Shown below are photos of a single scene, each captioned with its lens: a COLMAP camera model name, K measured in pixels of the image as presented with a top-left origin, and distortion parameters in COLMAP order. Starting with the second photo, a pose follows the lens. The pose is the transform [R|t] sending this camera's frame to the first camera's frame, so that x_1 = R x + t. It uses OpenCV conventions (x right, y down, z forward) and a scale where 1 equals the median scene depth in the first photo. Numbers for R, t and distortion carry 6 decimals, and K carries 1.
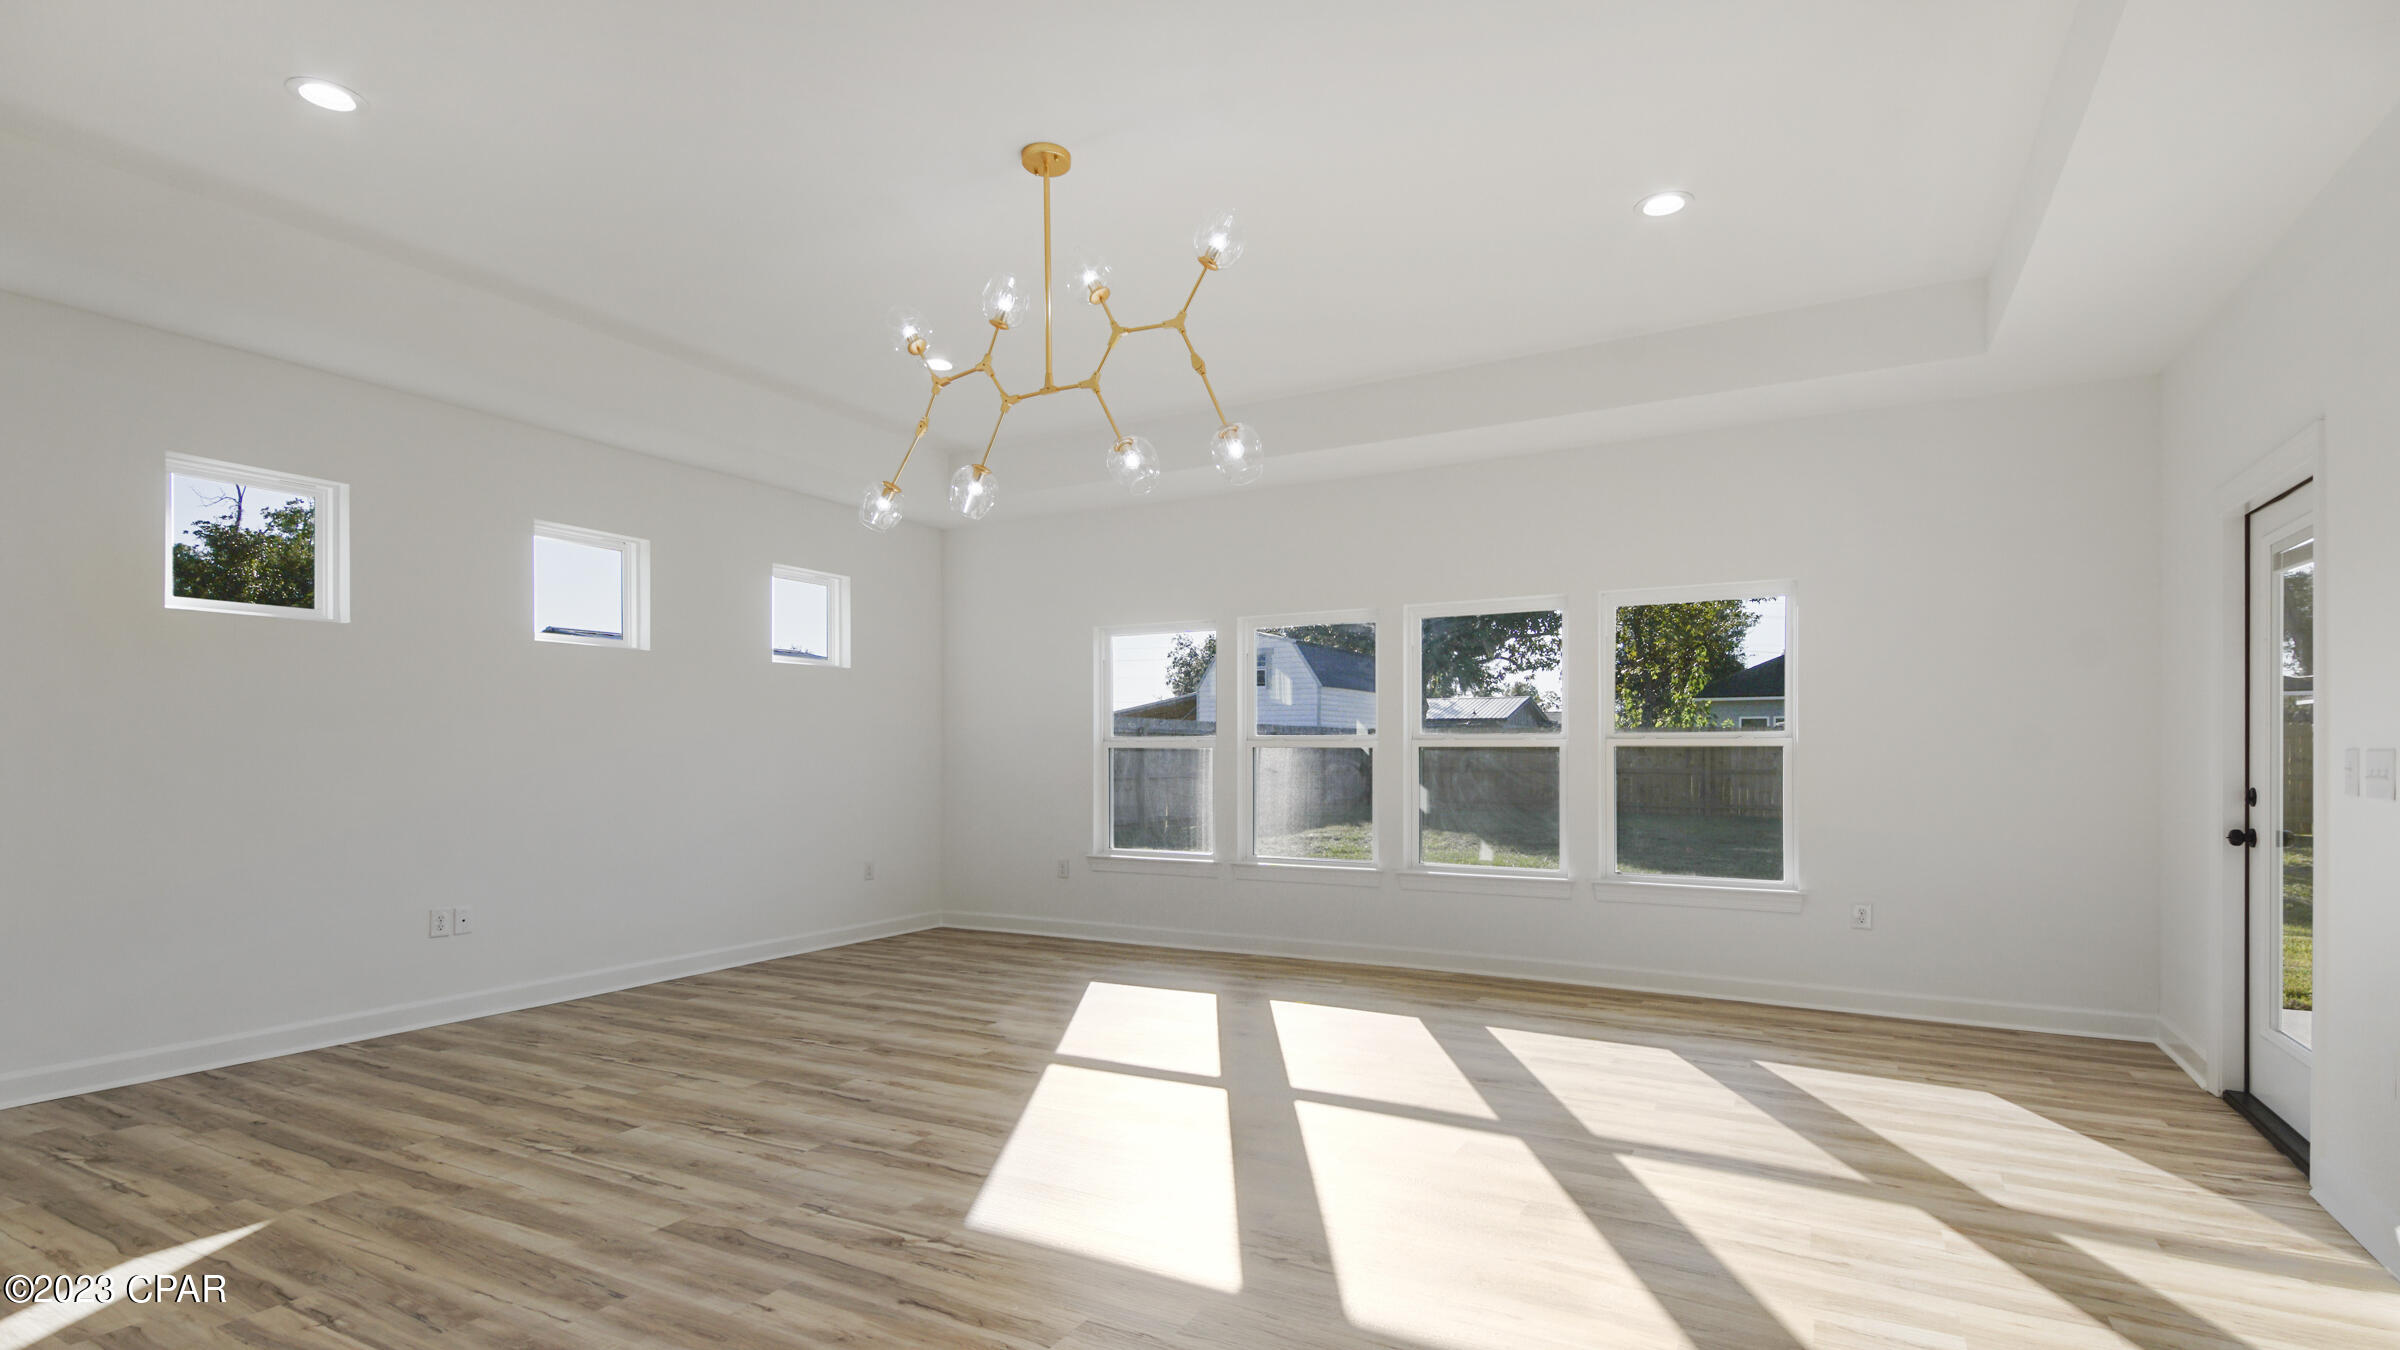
lens RADIAL K [[1096.3, 0, 1199.5], [0, 1096.3, 671.4], [0, 0, 1]] dist [0.027310, -0.017699]
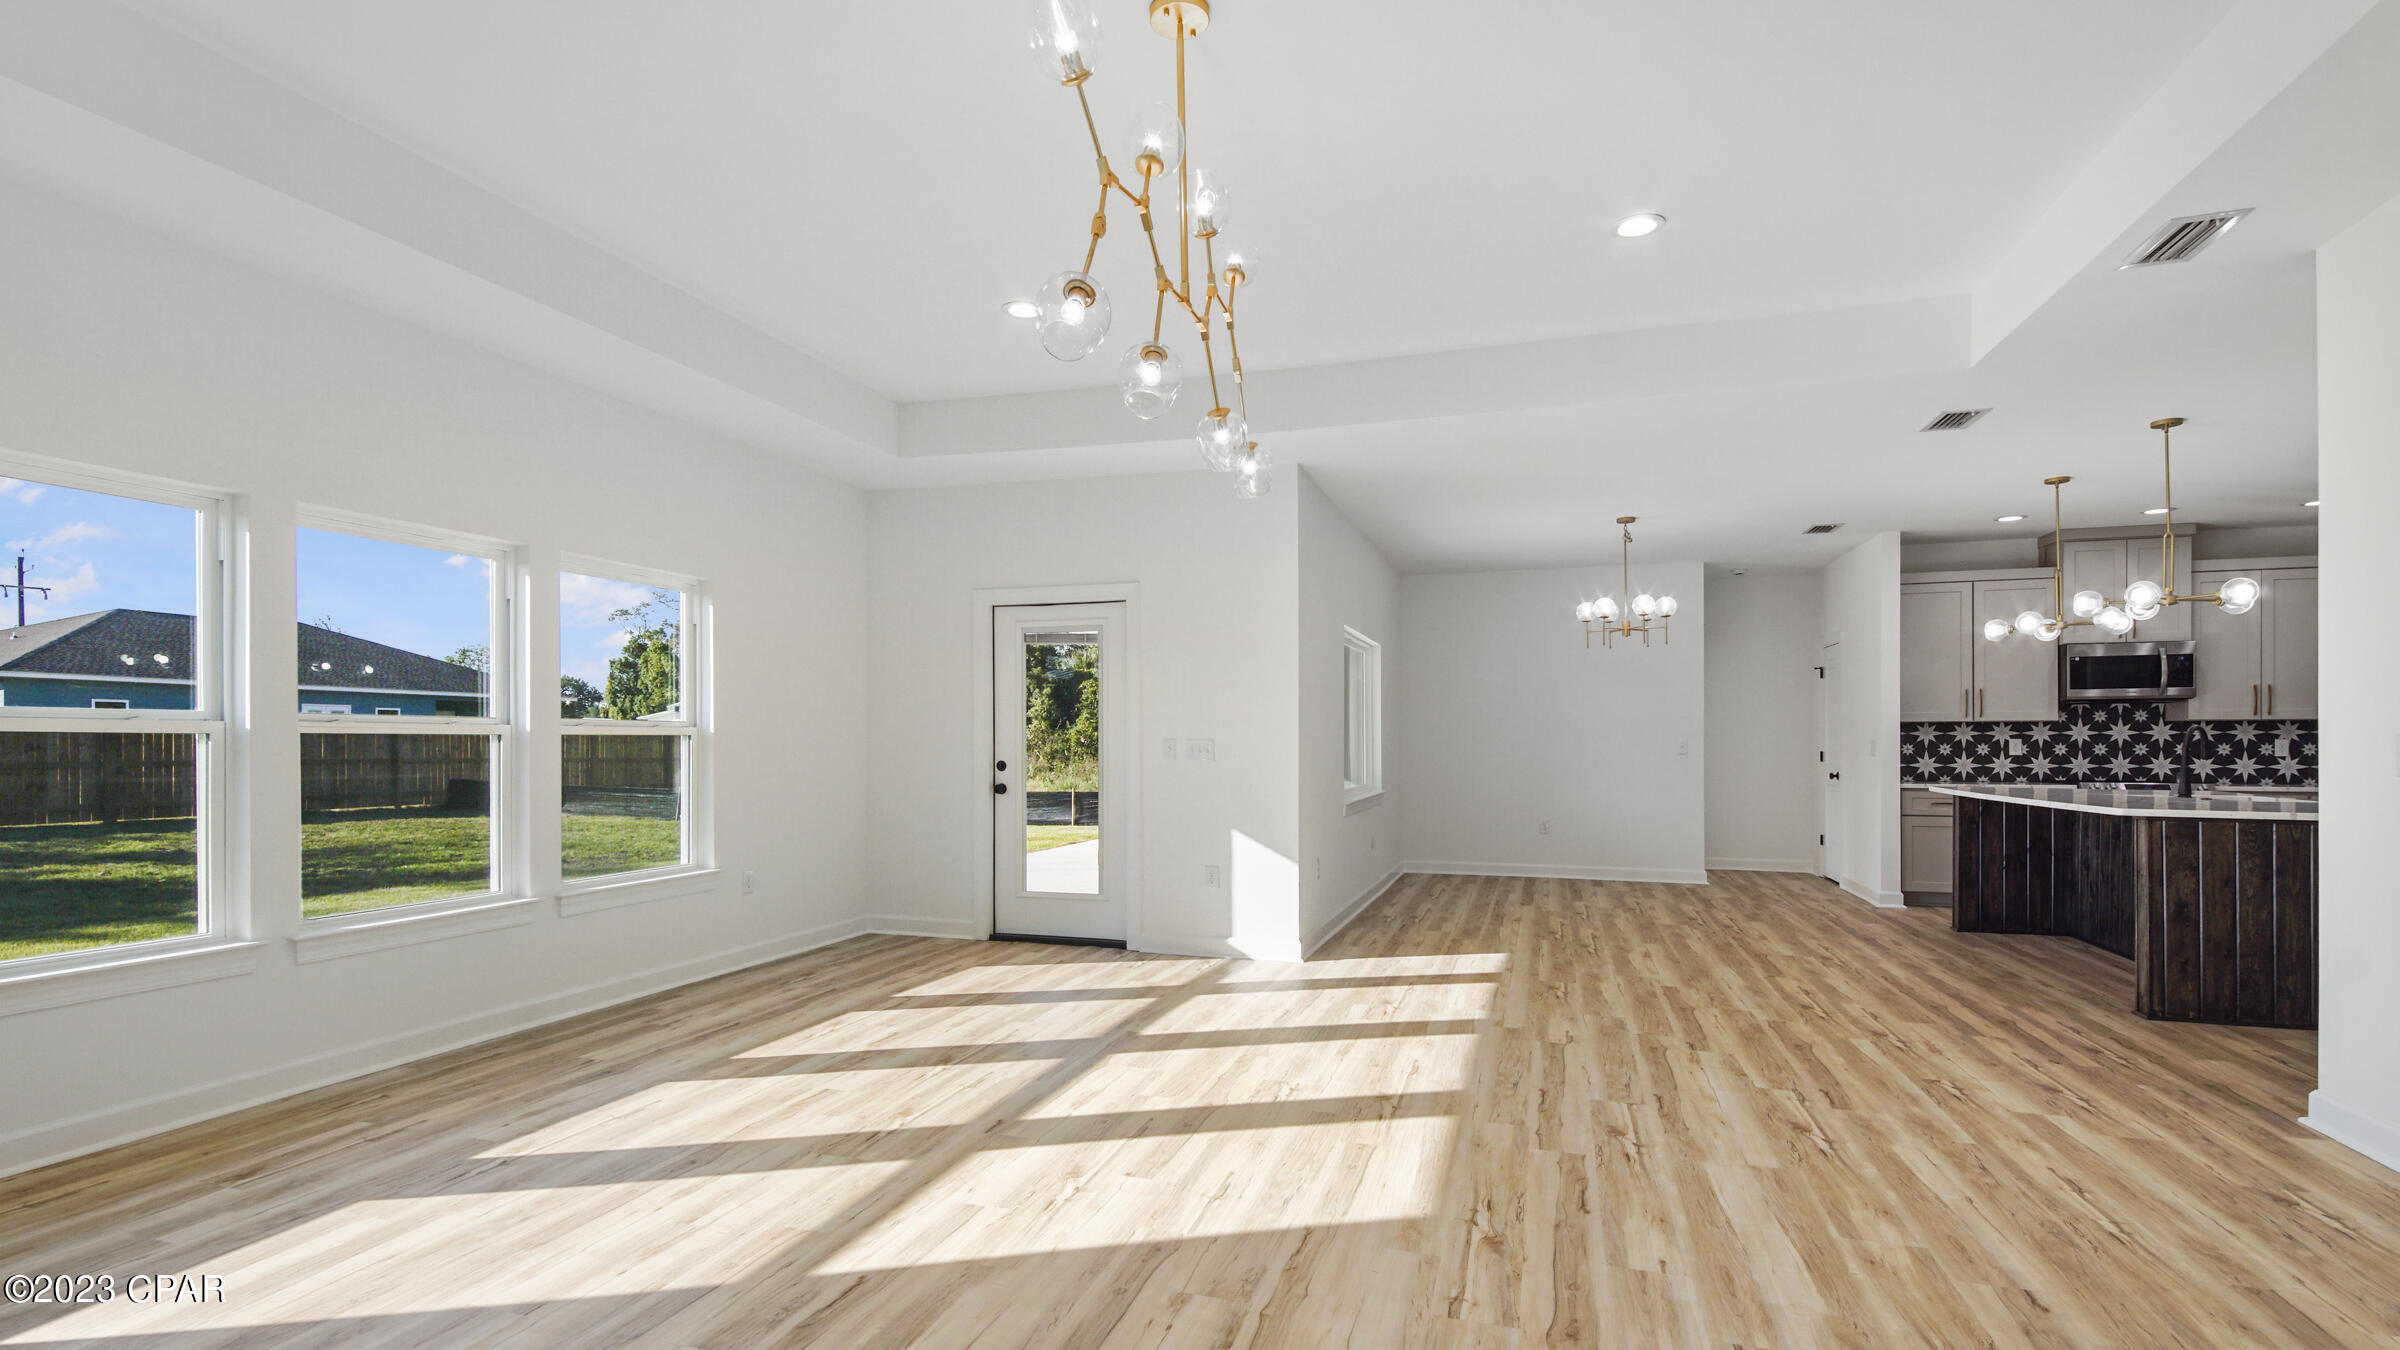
lens RADIAL K [[1096.3, 0, 1217.5], [0, 1096.3, 728.9], [0, 0, 1]] dist [0.027310, -0.017699]
pose [[-0.207779, 0.012156, 0.978100, -0.651967], [-0.071443, 0.997064, -0.027569, 0.062126], [-0.975563, -0.075606, -0.206300, 0.812076]]
